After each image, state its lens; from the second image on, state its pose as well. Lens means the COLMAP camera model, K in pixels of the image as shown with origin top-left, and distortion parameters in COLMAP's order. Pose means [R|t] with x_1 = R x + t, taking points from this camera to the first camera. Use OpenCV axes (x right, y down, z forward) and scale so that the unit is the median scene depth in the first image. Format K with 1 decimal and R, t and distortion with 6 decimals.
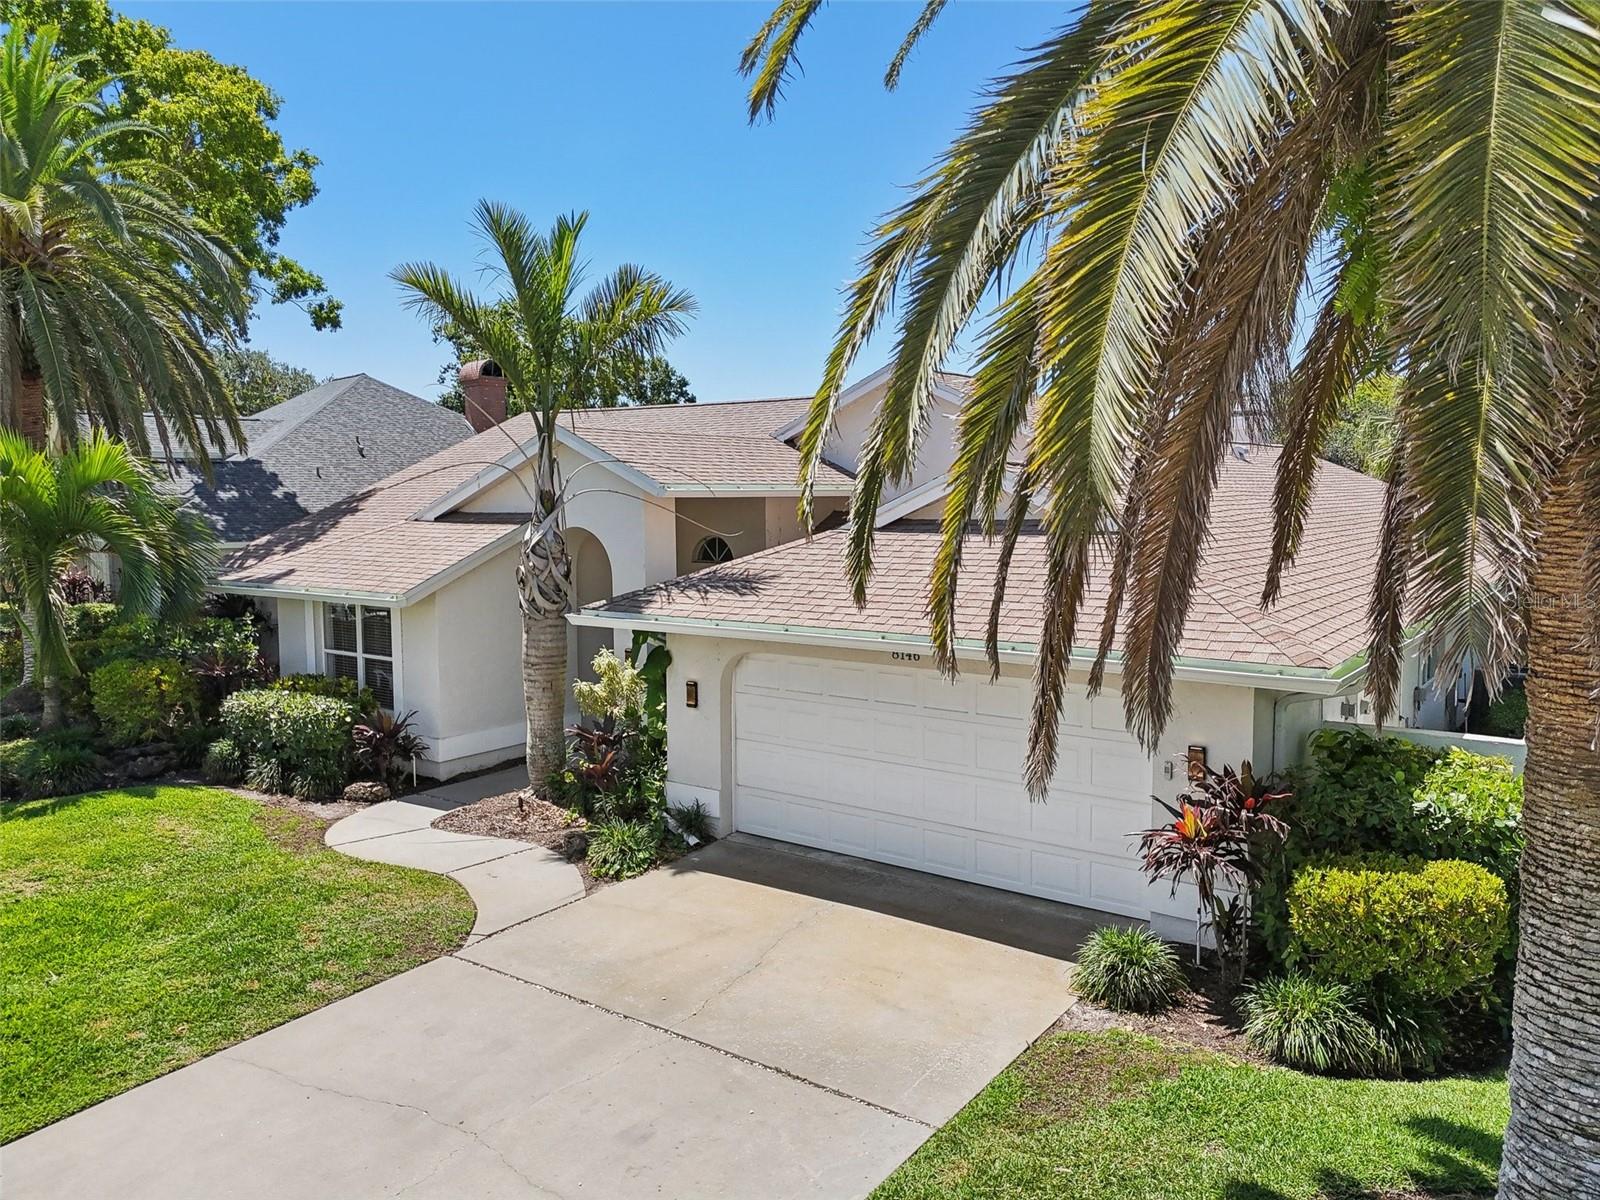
lens RADIAL K [[1188.2, 0, 790.4], [0, 1188.2, 600.4], [0, 0, 1]] dist [0.063506, -0.059228]
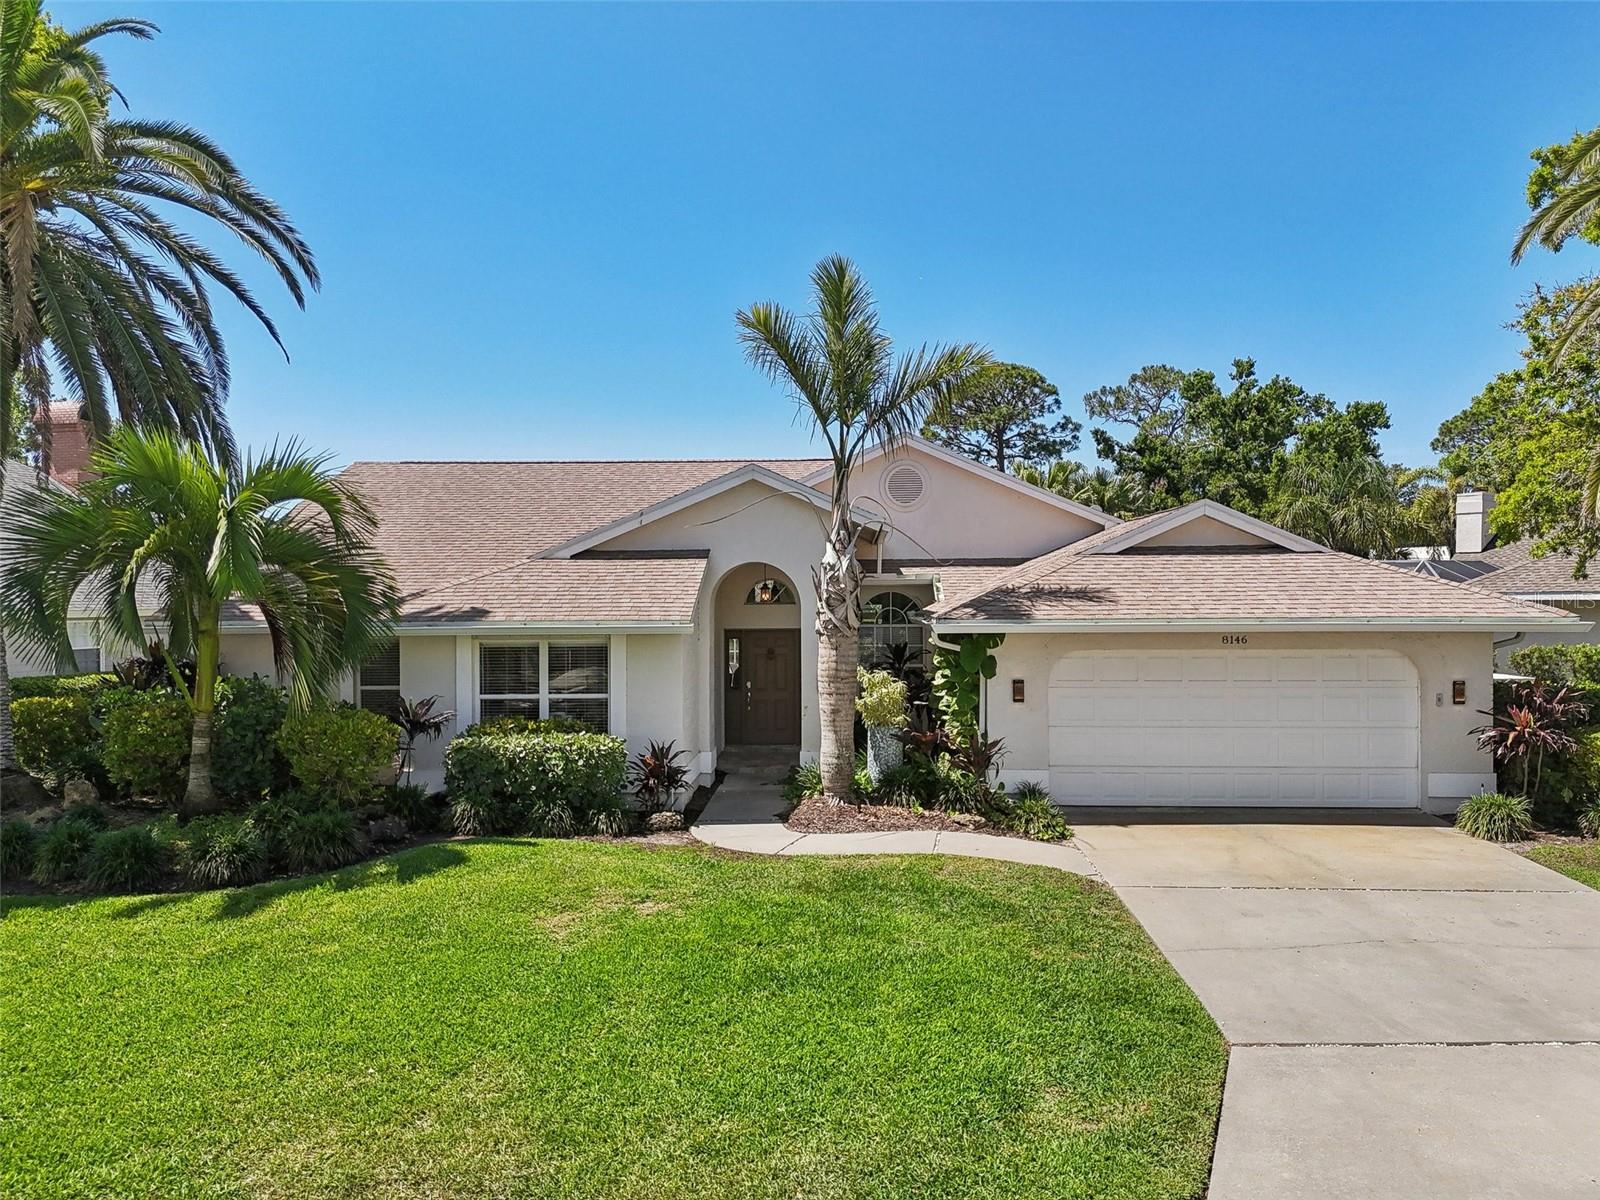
lens RADIAL K [[1188.2, 0, 790.4], [0, 1188.2, 600.4], [0, 0, 1]] dist [0.063506, -0.059228]
pose [[0.825949, 0.005430, 0.563719, -0.954142], [0.045539, 0.996043, -0.076317, 0.069954], [-0.561903, 0.088705, 0.822433, 0.134740]]
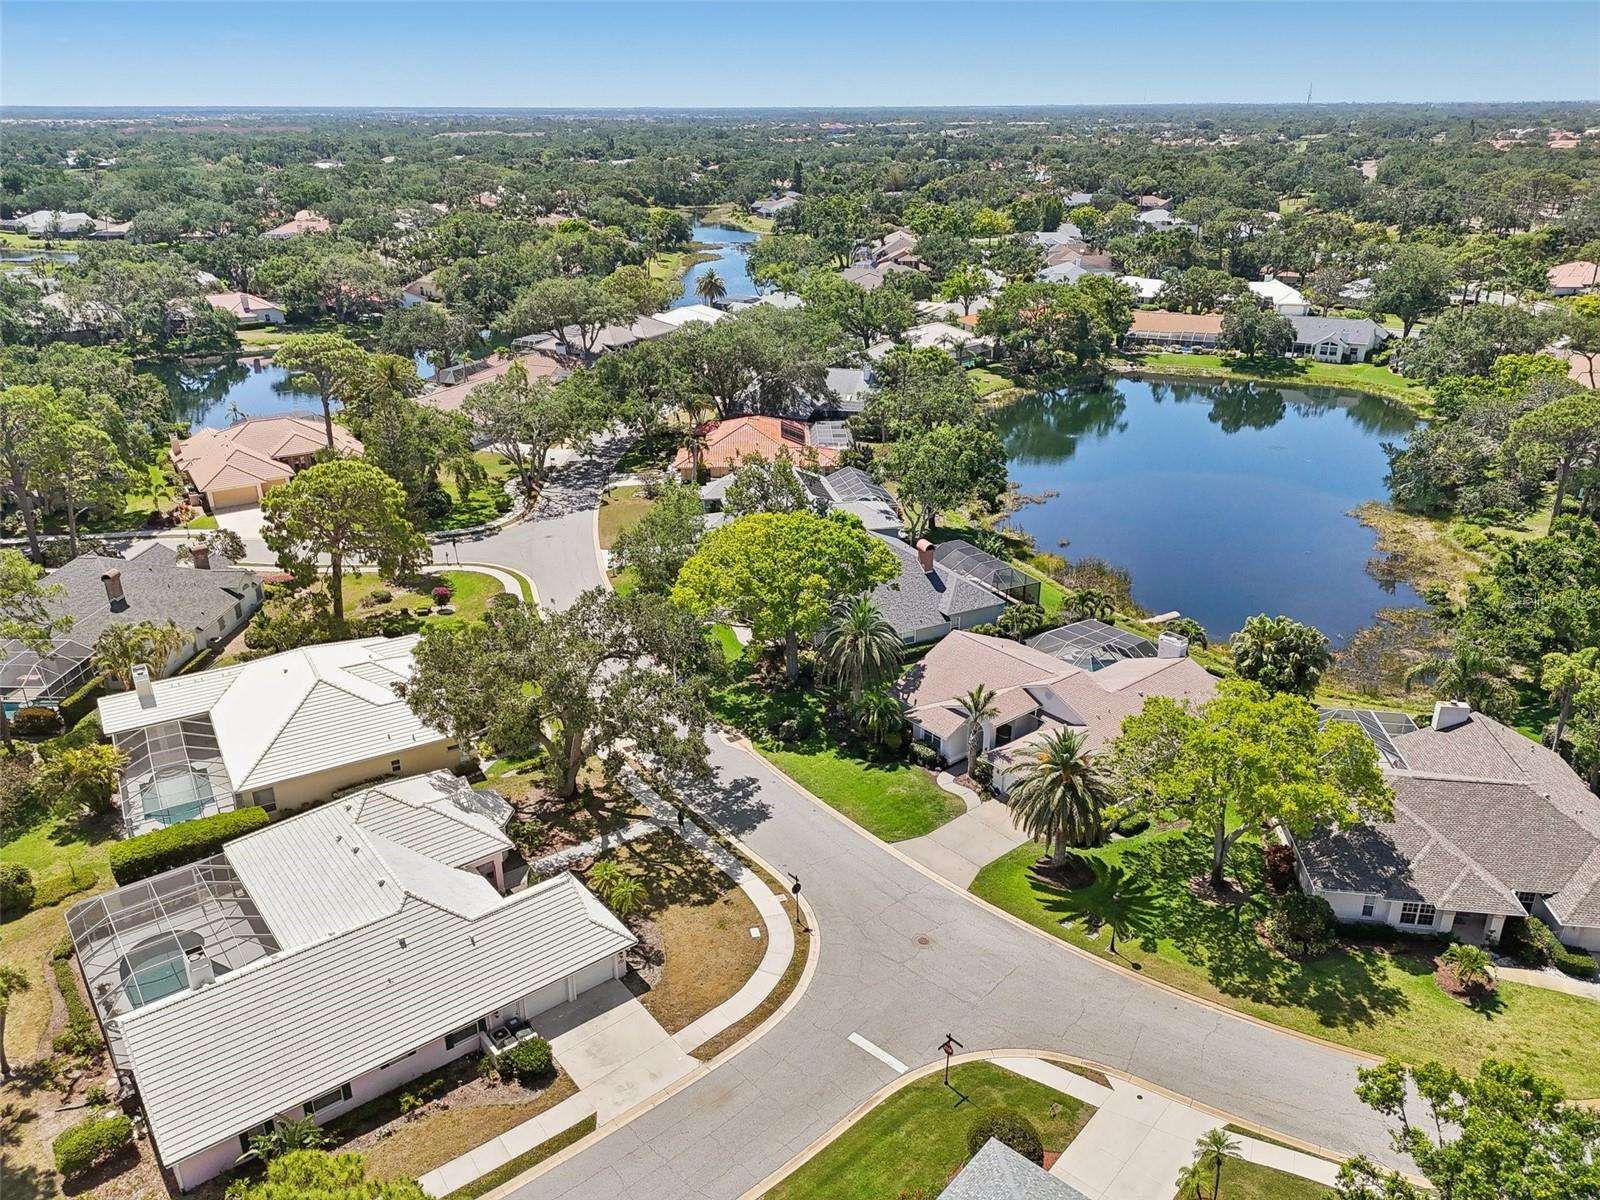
lens RADIAL K [[1188.2, 0, 790.4], [0, 1188.2, 600.4], [0, 0, 1]] dist [0.063506, -0.059228]
pose [[0.969792, 0.092701, -0.225632, 0.196663], [-0.015565, 0.946607, 0.322013, -2.824840], [0.243436, -0.308774, 0.919455, -4.851008]]
